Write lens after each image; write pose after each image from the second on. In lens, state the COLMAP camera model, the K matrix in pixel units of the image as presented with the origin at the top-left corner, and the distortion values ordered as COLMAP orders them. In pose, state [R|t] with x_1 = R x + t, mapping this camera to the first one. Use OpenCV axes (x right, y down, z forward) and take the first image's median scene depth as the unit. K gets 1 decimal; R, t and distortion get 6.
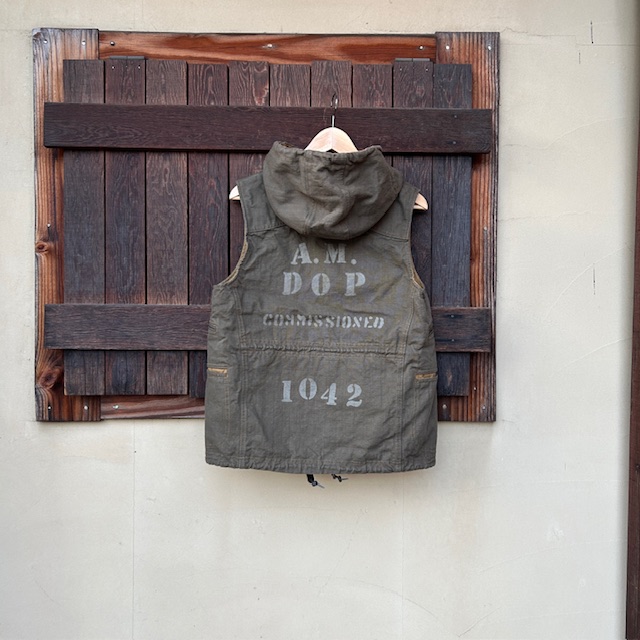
lens RADIAL K [[655.1, 0, 297.1], [0, 655.1, 320.1], [0, 0, 1]] dist [0.101503, -0.174041]
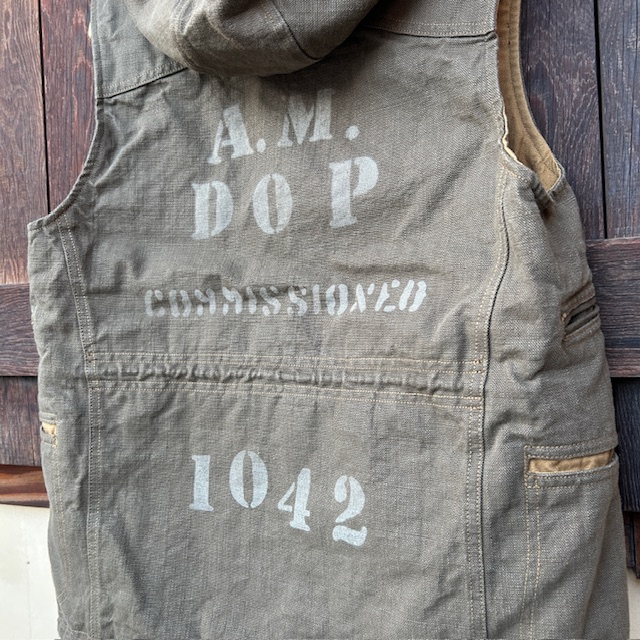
lens RADIAL K [[639.5, 0, 319.4], [0, 639.5, 311.5], [0, 0, 1]] dist [0.003563, -0.014043]
pose [[0.916180, -0.044707, -0.398266, 0.207524], [0.039433, 0.998992, -0.021429, 0.017024], [0.398823, 0.003928, 0.917020, 0.676842]]
